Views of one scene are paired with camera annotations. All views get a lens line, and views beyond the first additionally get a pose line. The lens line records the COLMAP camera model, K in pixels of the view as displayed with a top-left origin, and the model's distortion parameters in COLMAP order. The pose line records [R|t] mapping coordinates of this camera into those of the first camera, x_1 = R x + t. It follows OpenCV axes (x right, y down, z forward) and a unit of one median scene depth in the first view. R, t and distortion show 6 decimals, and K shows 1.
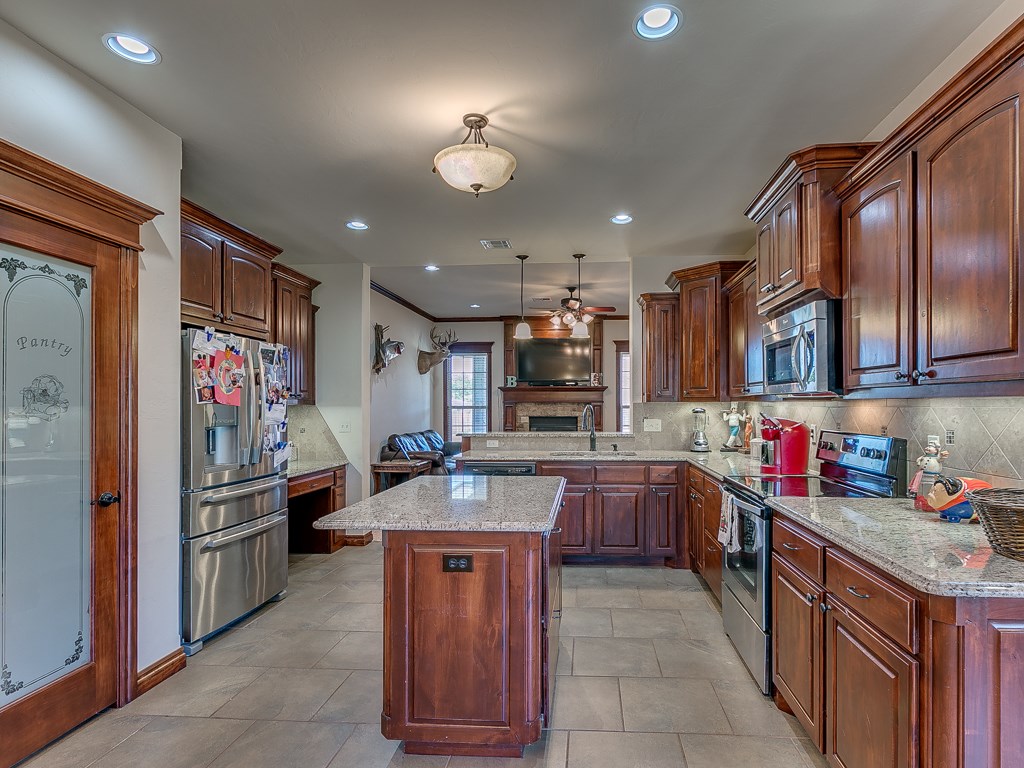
lens RADIAL K [[527.3, 0, 564.9], [0, 527.3, 404.4], [0, 0, 1]] dist [-0.008677, 0.003781]
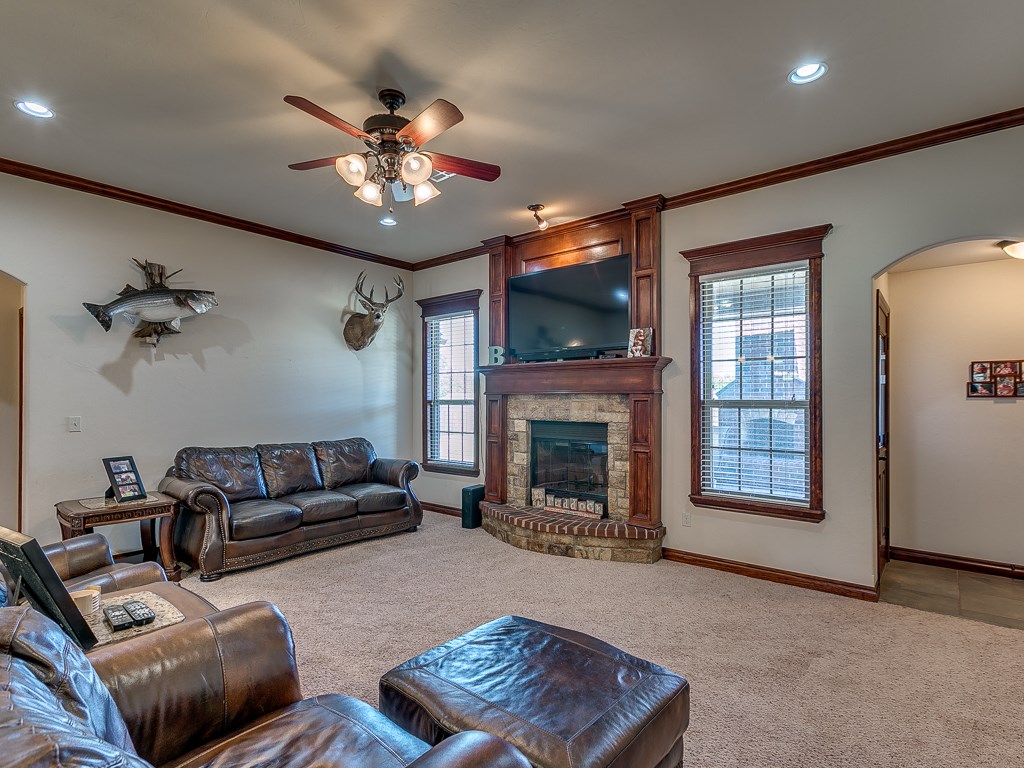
lens RADIAL K [[527.3, 0, 496.7], [0, 527.3, 389.6], [0, 0, 1]] dist [-0.008677, 0.003781]
pose [[0.791570, -0.009359, -0.611007, 0.632432], [-0.004720, 0.999759, -0.021428, 0.009734], [0.611061, 0.019845, 0.791335, 1.508912]]
